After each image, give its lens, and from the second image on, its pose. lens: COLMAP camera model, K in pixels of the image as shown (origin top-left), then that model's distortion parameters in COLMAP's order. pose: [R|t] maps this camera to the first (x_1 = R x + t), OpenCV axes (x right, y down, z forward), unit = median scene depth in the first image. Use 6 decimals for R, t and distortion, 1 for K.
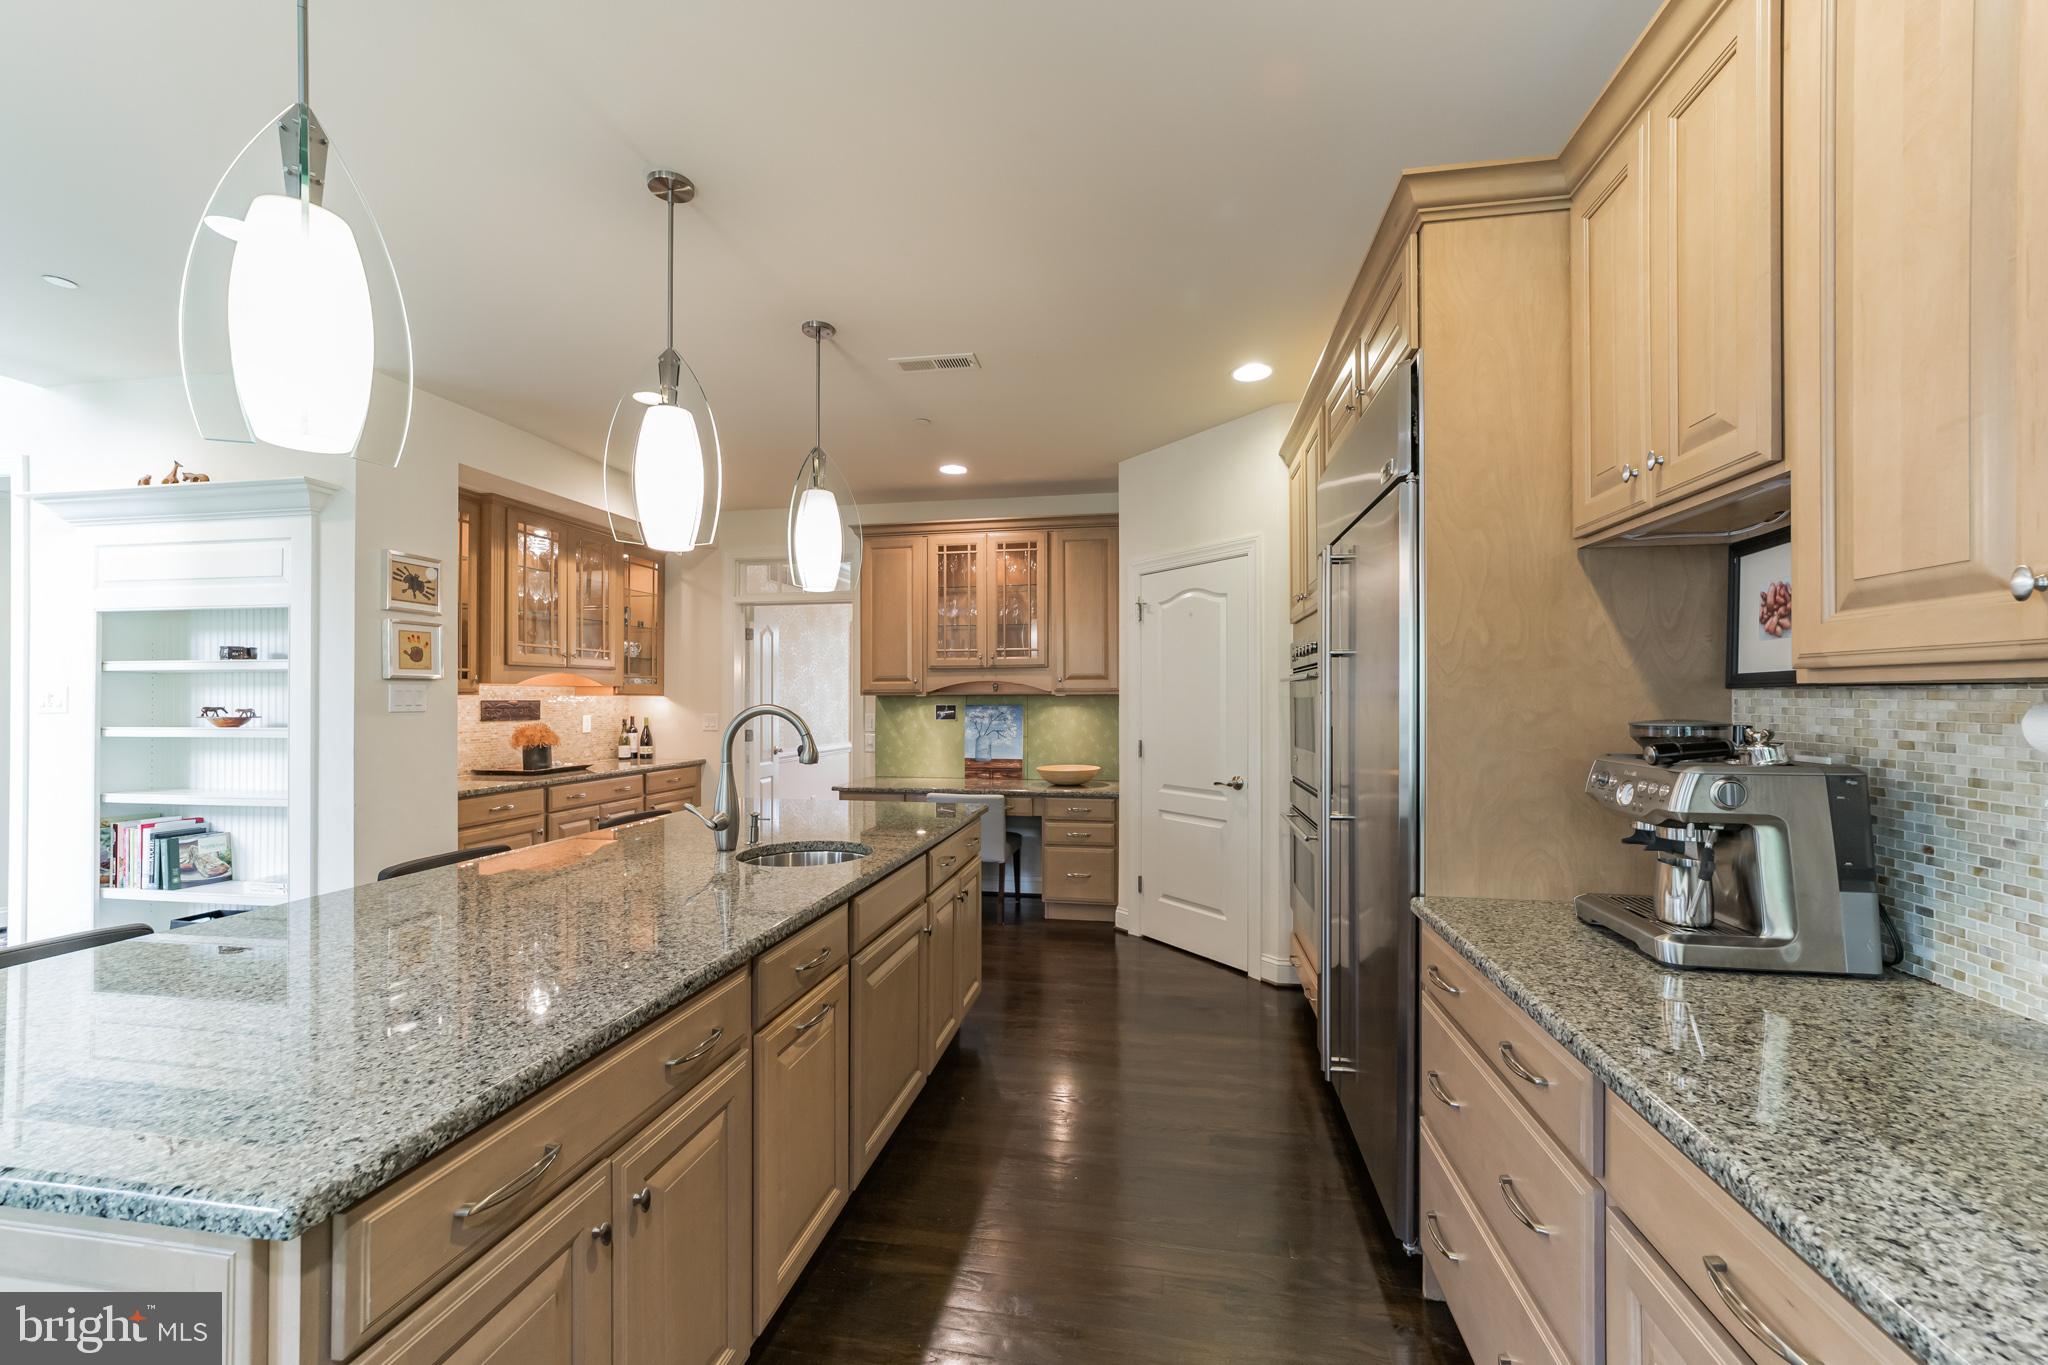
lens RADIAL K [[799.4, 0, 1024.0], [0, 799.4, 682.5], [0, 0, 1]] dist [-0.000210, 0.000039]
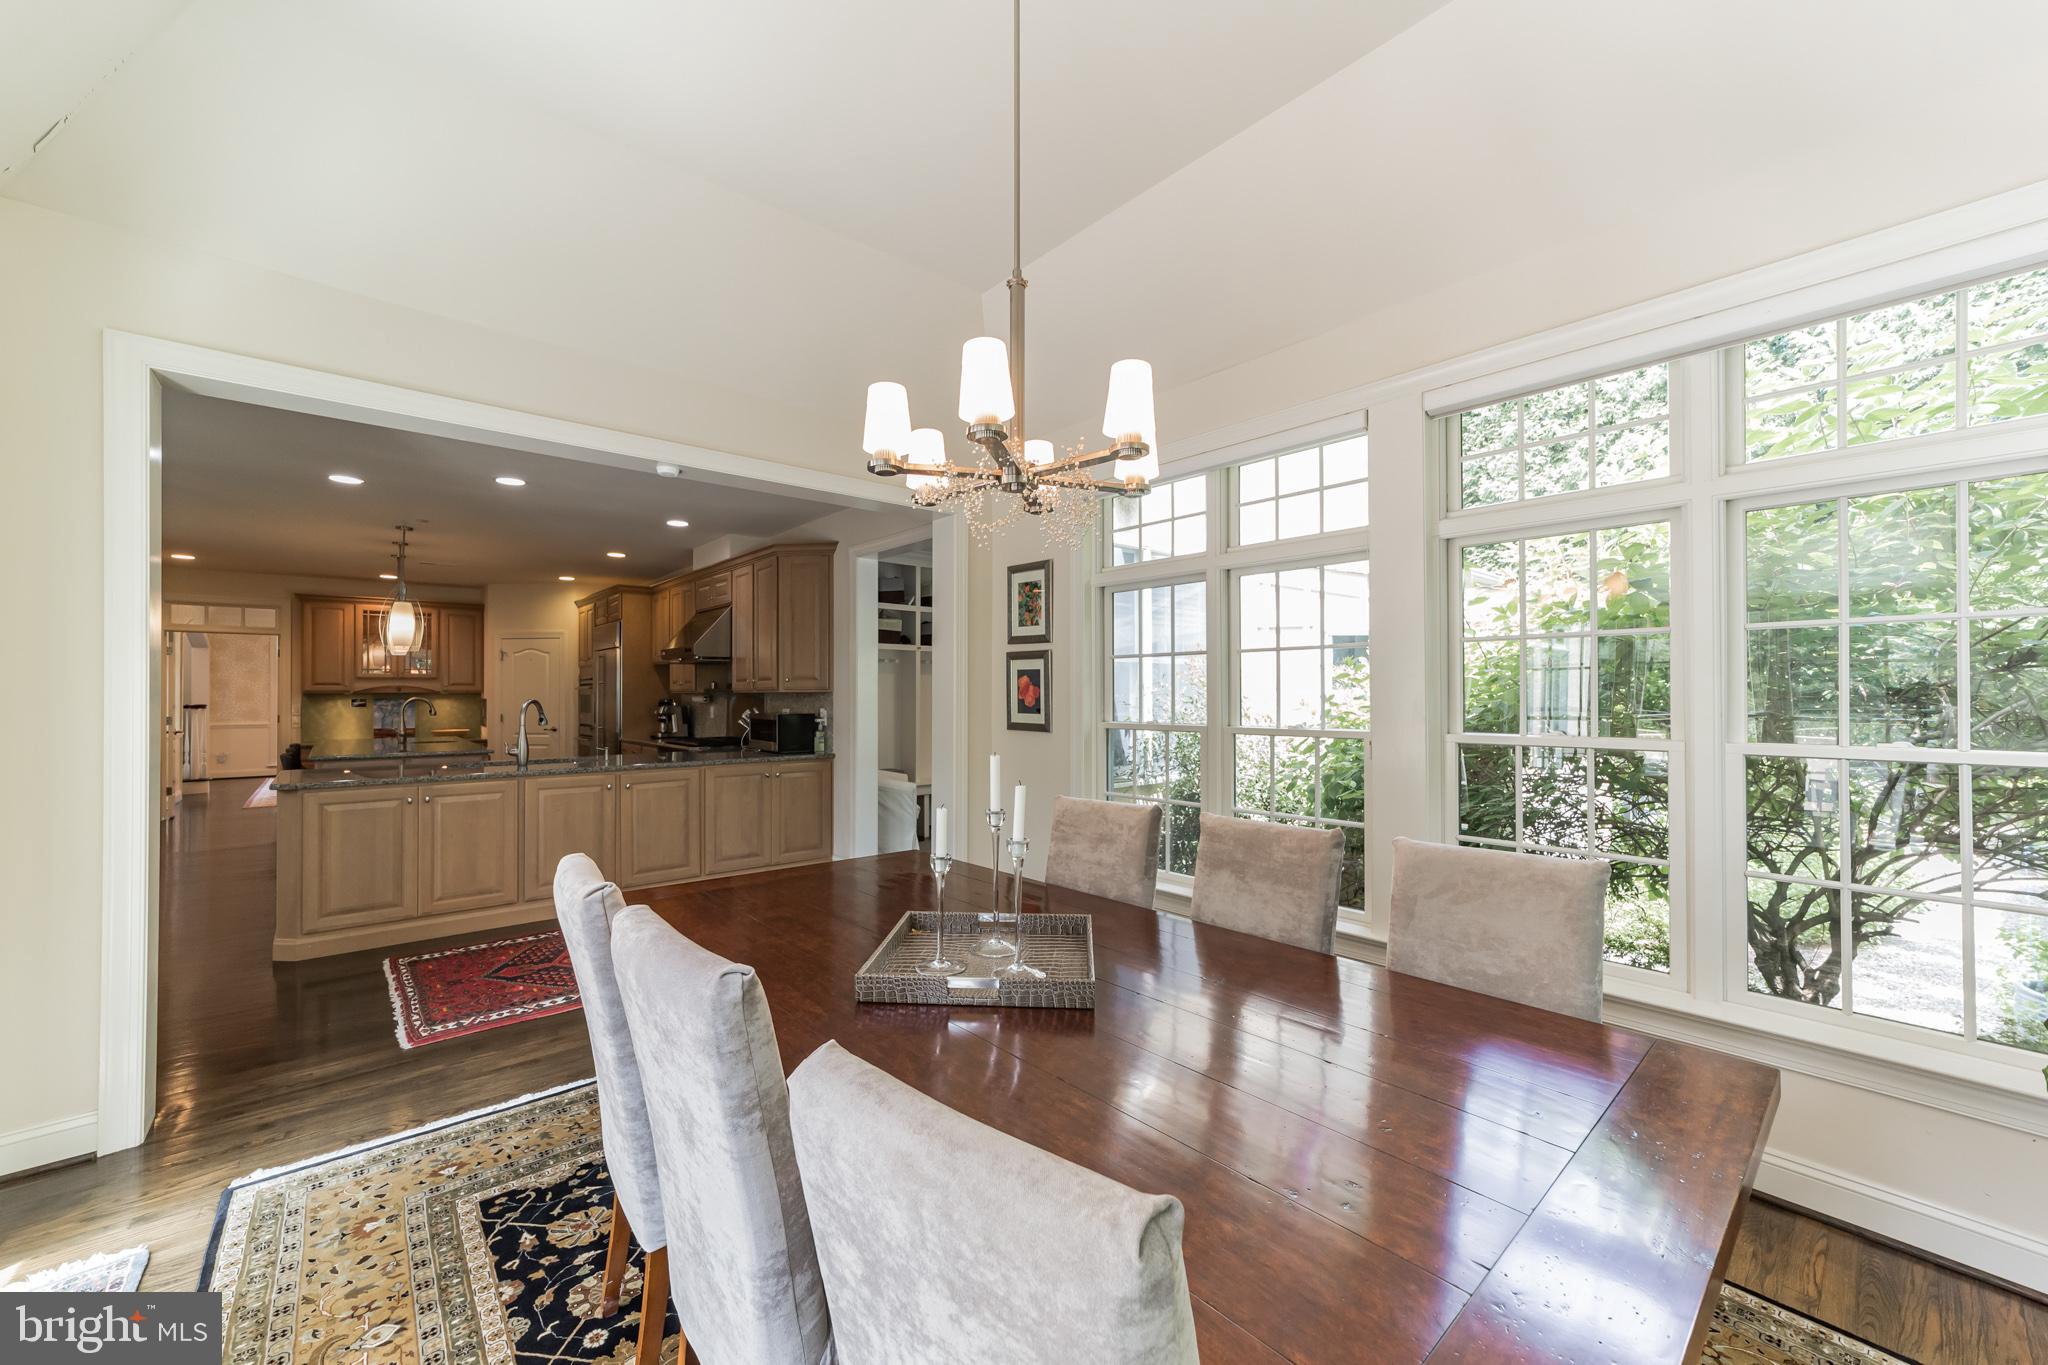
lens RADIAL K [[789.9, 0, 1017.1], [0, 789.9, 691.0], [0, 0, 1]] dist [-0.000525, 0.000046]
pose [[0.635056, 0.001608, 0.772464, -0.544204], [-0.015055, 0.999834, 0.010295, -0.030054], [-0.772319, -0.018168, 0.634975, -1.270106]]
